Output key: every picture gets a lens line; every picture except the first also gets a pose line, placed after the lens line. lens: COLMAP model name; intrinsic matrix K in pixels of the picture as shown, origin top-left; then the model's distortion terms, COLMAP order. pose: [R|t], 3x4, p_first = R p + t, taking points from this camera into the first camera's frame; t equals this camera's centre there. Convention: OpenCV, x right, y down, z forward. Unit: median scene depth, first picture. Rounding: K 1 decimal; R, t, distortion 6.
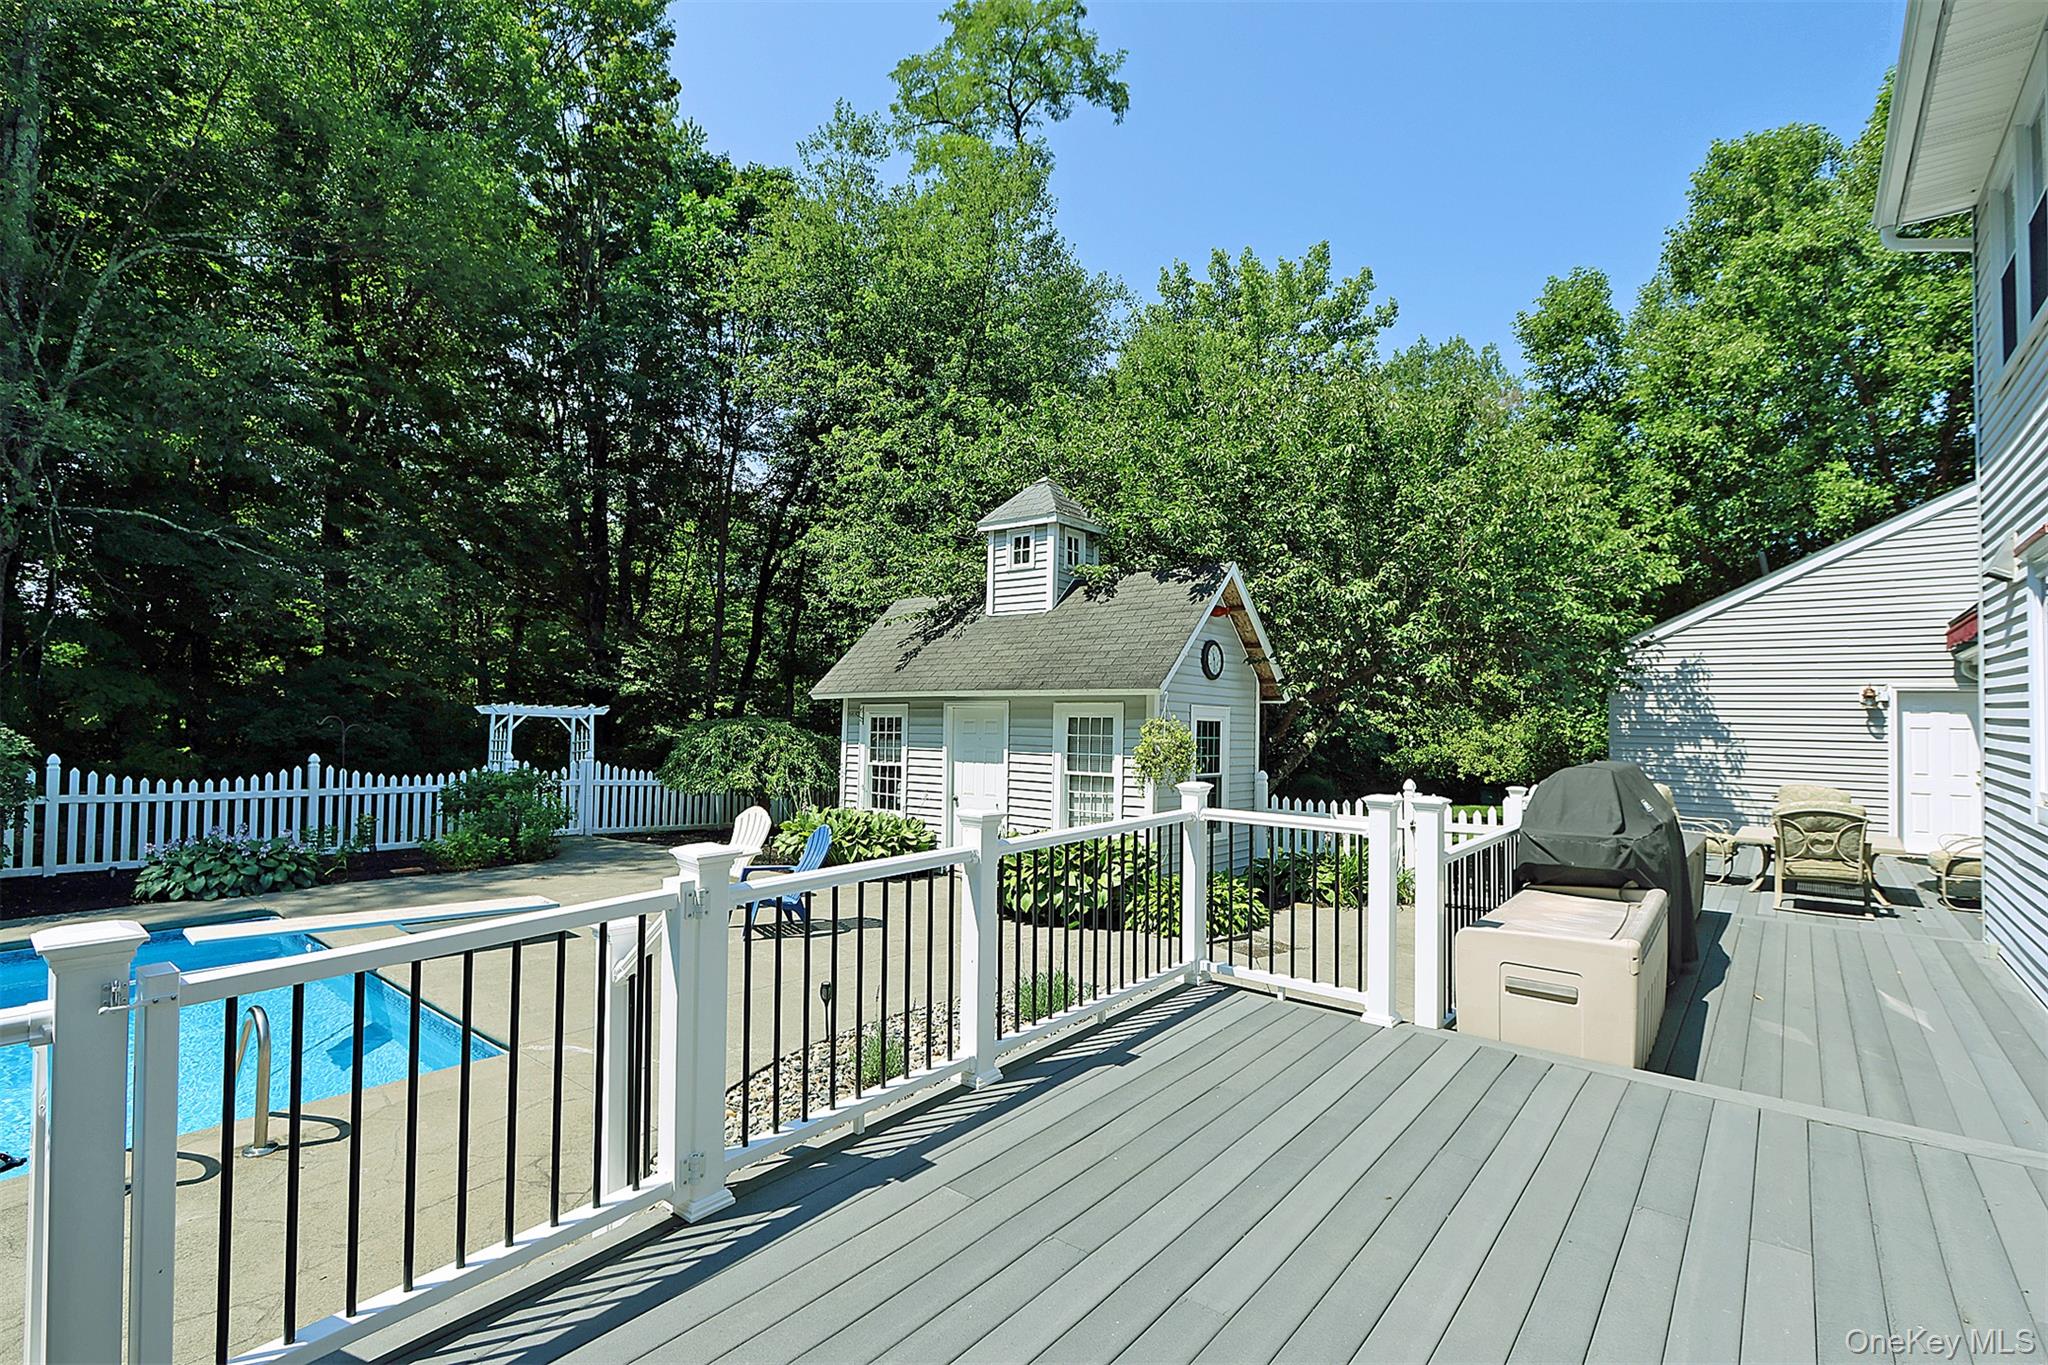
lens RADIAL K [[953.1, 0, 1004.8], [0, 953.1, 669.4], [0, 0, 1]] dist [-0.022752, 0.001928]
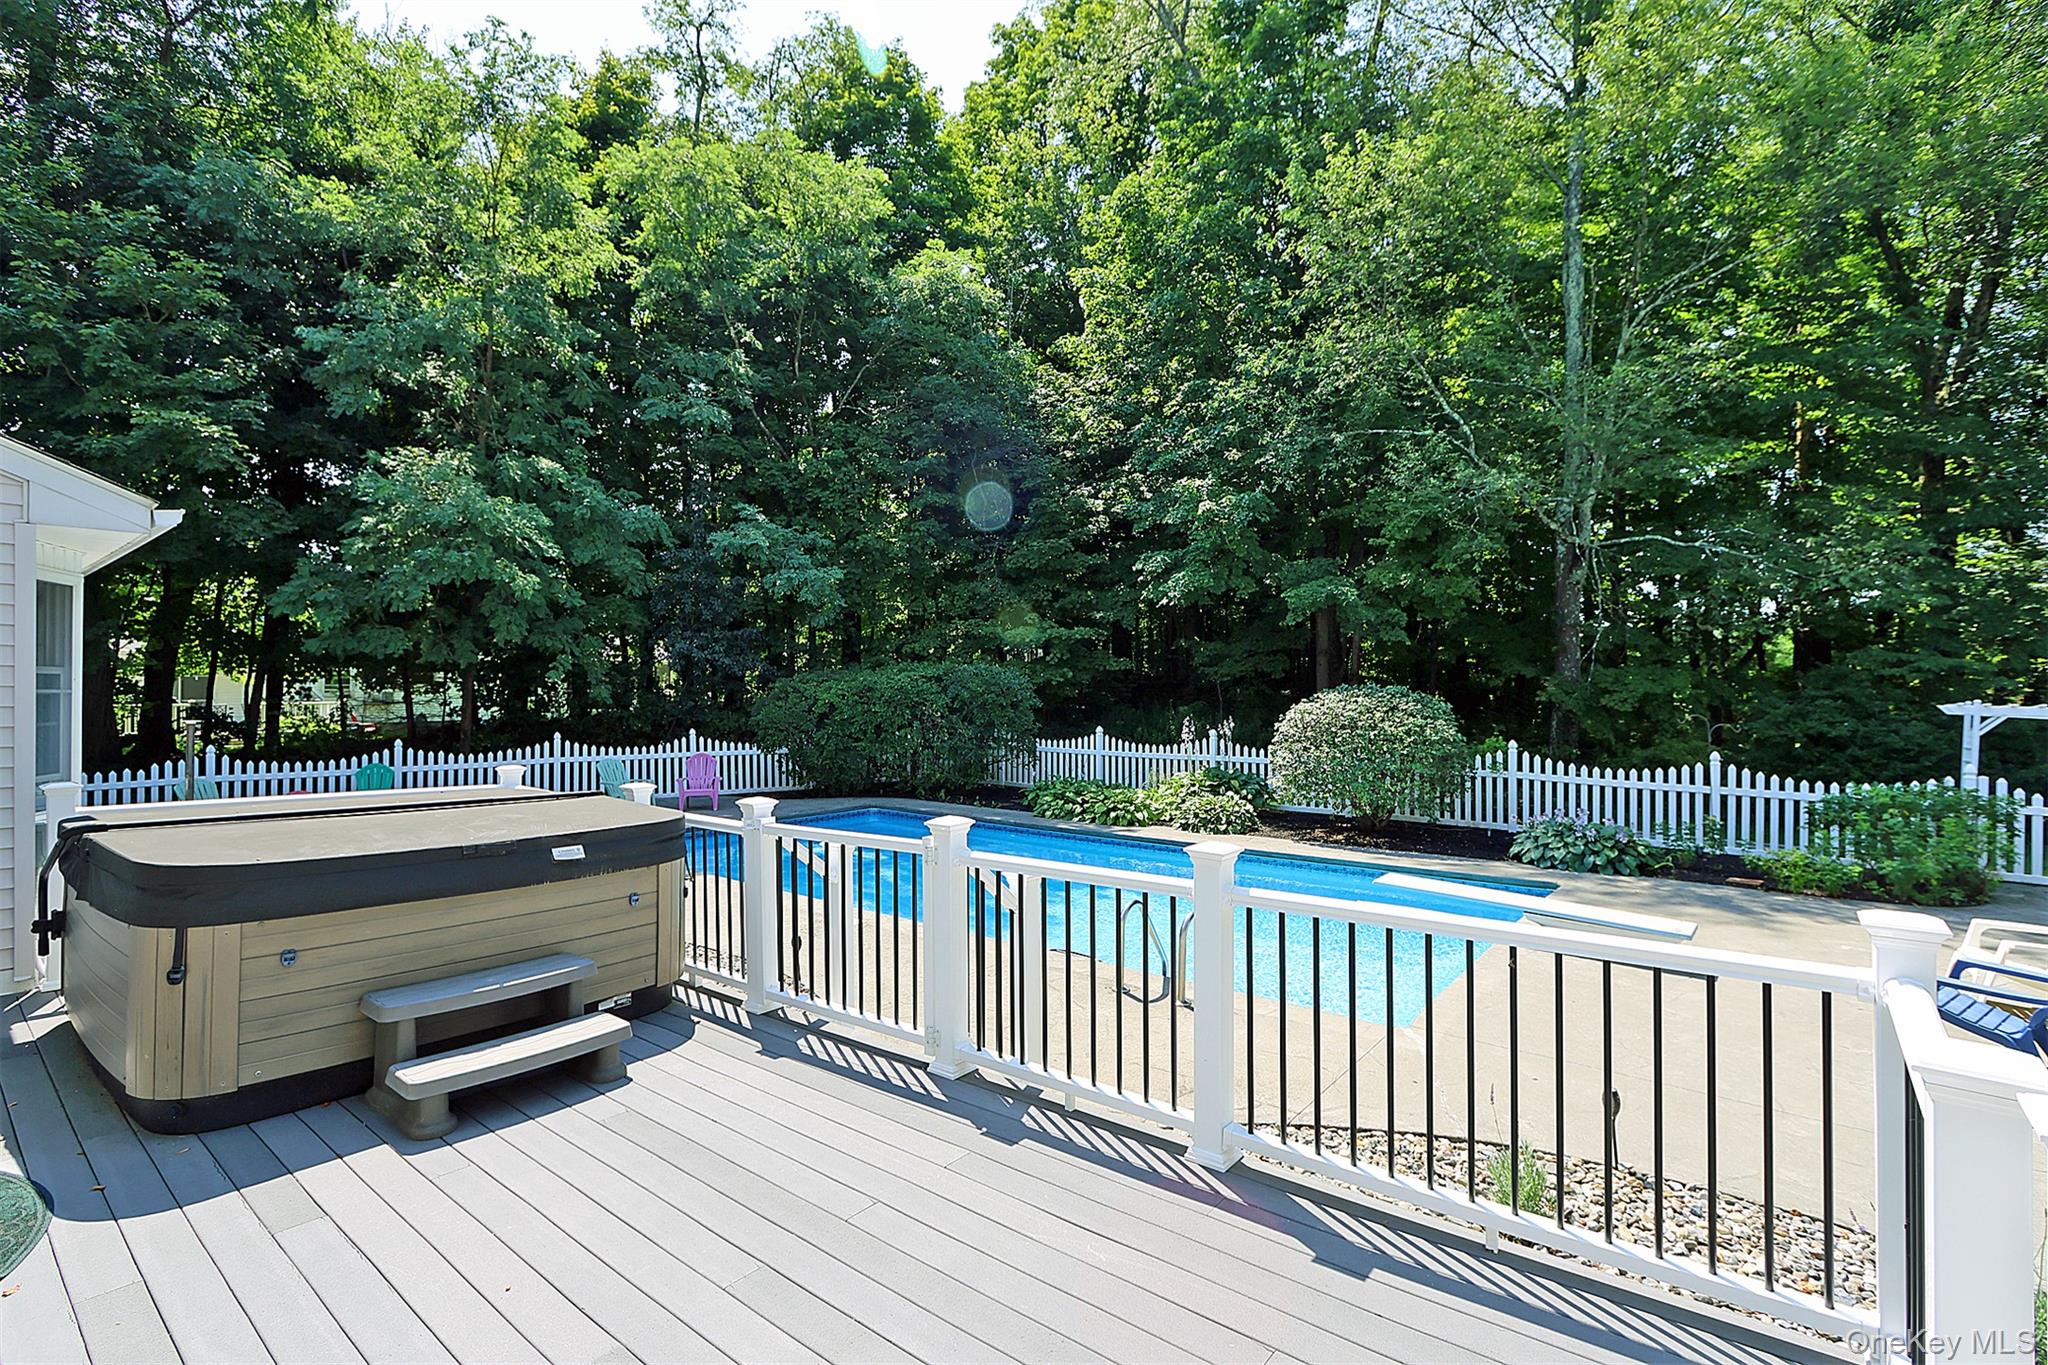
lens RADIAL K [[953.1, 0, 1007.7], [0, 953.1, 675.7], [0, 0, 1]] dist [-0.022752, 0.001928]
pose [[0.006794, -0.020095, -0.999775, 0.265409], [0.035979, 0.999156, -0.019838, 0.004355], [0.999329, -0.035836, 0.007511, 0.266932]]
